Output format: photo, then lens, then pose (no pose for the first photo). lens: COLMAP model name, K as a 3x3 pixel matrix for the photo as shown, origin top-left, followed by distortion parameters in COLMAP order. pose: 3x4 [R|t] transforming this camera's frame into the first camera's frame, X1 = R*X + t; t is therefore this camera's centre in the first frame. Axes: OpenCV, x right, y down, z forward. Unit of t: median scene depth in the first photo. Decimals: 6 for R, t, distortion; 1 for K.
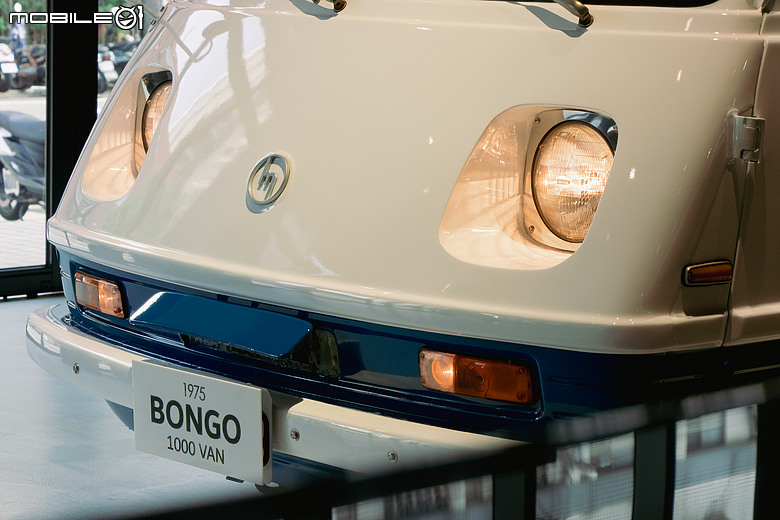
lens RADIAL K [[2247.9, 0, 389.6], [0, 2247.9, 259.4], [0, 0, 1]] dist [0.120383, 0.000000]
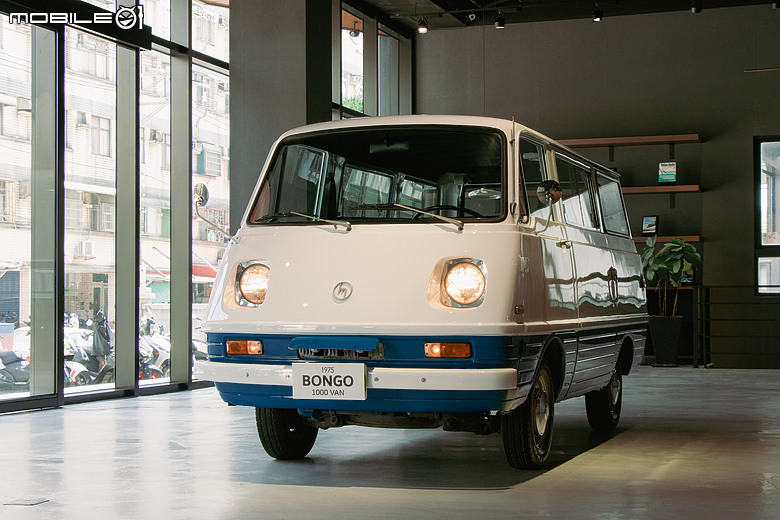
lens RADIAL K [[1393.1, 0, 394.0], [0, 1393.1, 263.5], [0, 0, 1]] dist [0.031771, 0.000000]
pose [[0.886974, -0.010633, 0.461696, -0.772991], [0.085218, 0.986335, -0.140999, 0.173249], [-0.453888, 0.164408, 0.875760, -0.486266]]
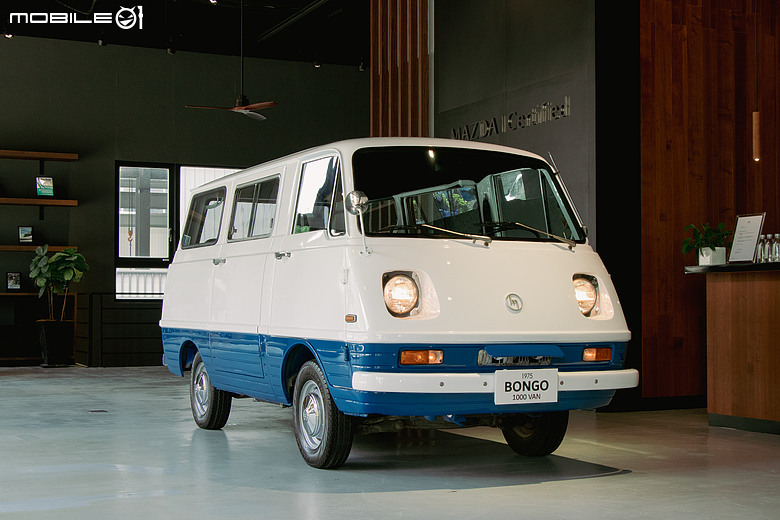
lens RADIAL K [[1224.4, 0, 390.4], [0, 1224.4, 264.7], [0, 0, 1]] dist [-0.008673, 0.000000]
pose [[0.312941, 0.009593, 0.949724, -1.609789], [0.137425, 0.988969, -0.055272, -0.018149], [-0.939778, 0.147813, 0.308171, 0.669374]]
